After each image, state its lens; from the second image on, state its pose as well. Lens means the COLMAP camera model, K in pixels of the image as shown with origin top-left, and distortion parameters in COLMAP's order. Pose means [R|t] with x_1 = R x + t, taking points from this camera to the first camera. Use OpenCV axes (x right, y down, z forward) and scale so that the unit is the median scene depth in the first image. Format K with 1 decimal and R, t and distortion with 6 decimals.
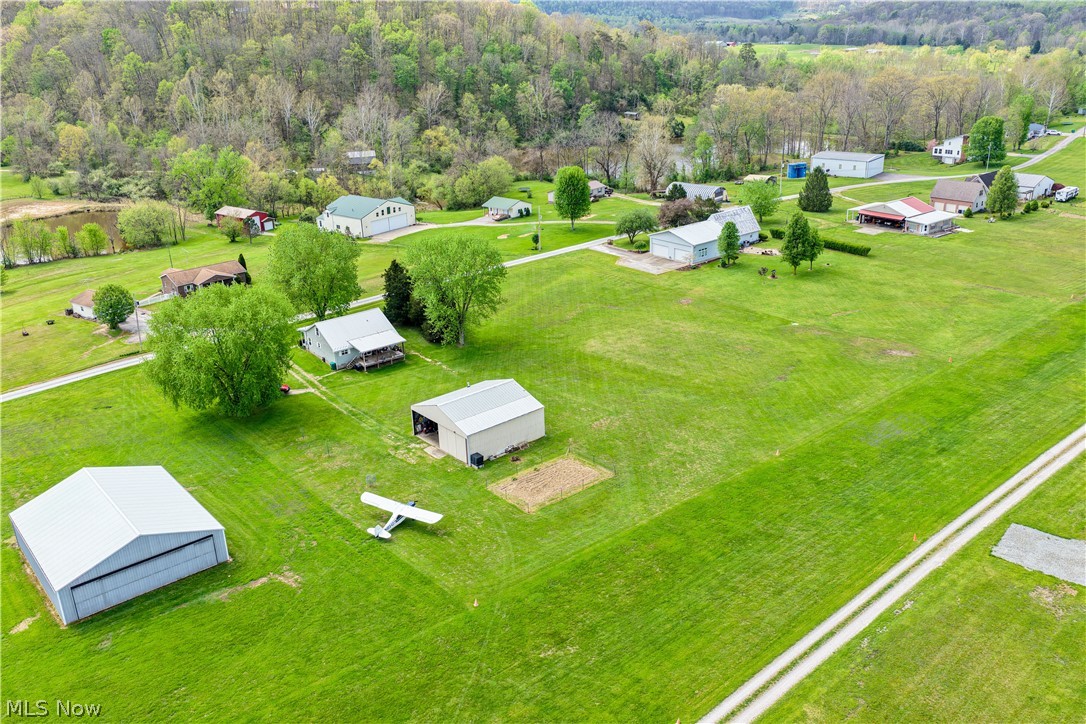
lens RADIAL K [[899.0, 0, 546.8], [0, 899.0, 362.8], [0, 0, 1]] dist [-0.004257, 0.015547]
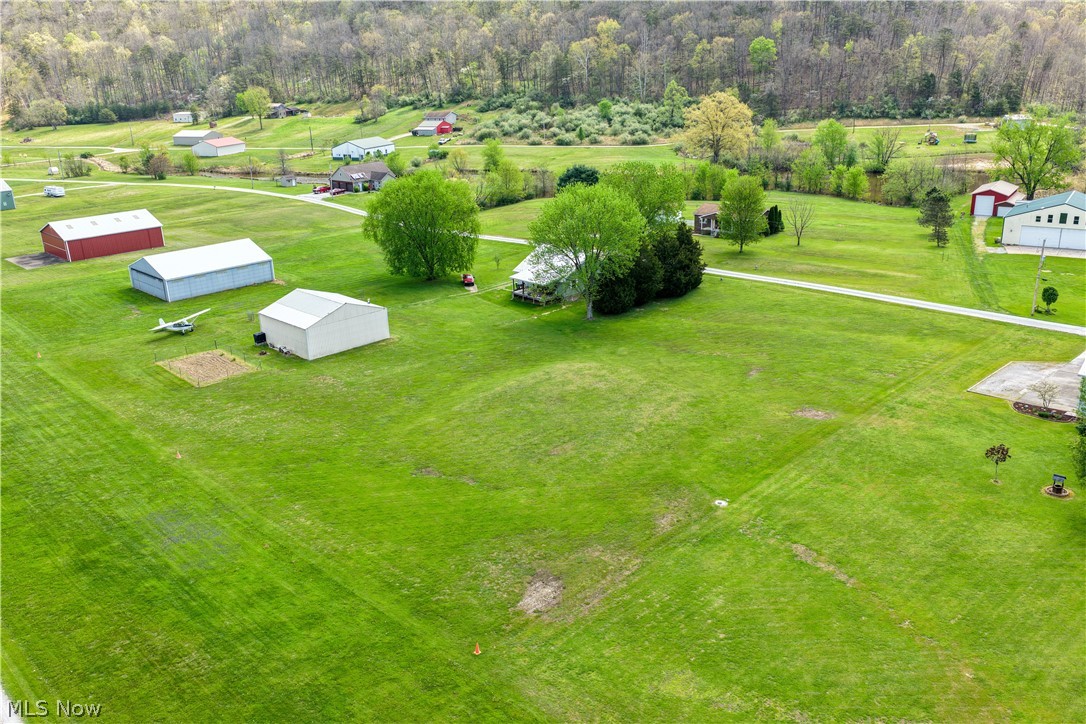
lens RADIAL K [[899.0, 0, 546.8], [0, 899.0, 362.8], [0, 0, 1]] dist [-0.004257, 0.015547]
pose [[0.067150, 0.354055, -0.932811, 0.738837], [-0.330553, 0.890016, 0.314017, -0.246036], [0.941396, 0.287257, 0.176799, 0.852302]]
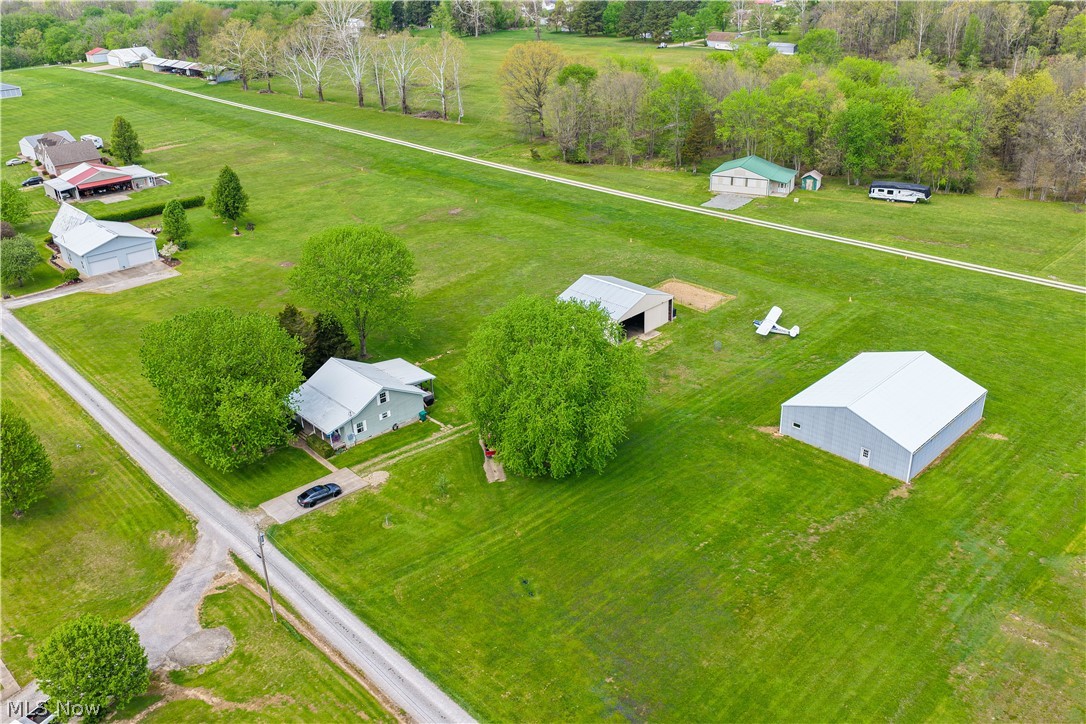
lens RADIAL K [[899.0, 0, 546.8], [0, 899.0, 362.8], [0, 0, 1]] dist [-0.004257, 0.015547]
pose [[-0.063554, -0.405951, 0.911683, -0.910050], [0.393696, 0.829243, 0.396687, -0.292972], [-0.917041, 0.384136, 0.107120, 0.781235]]
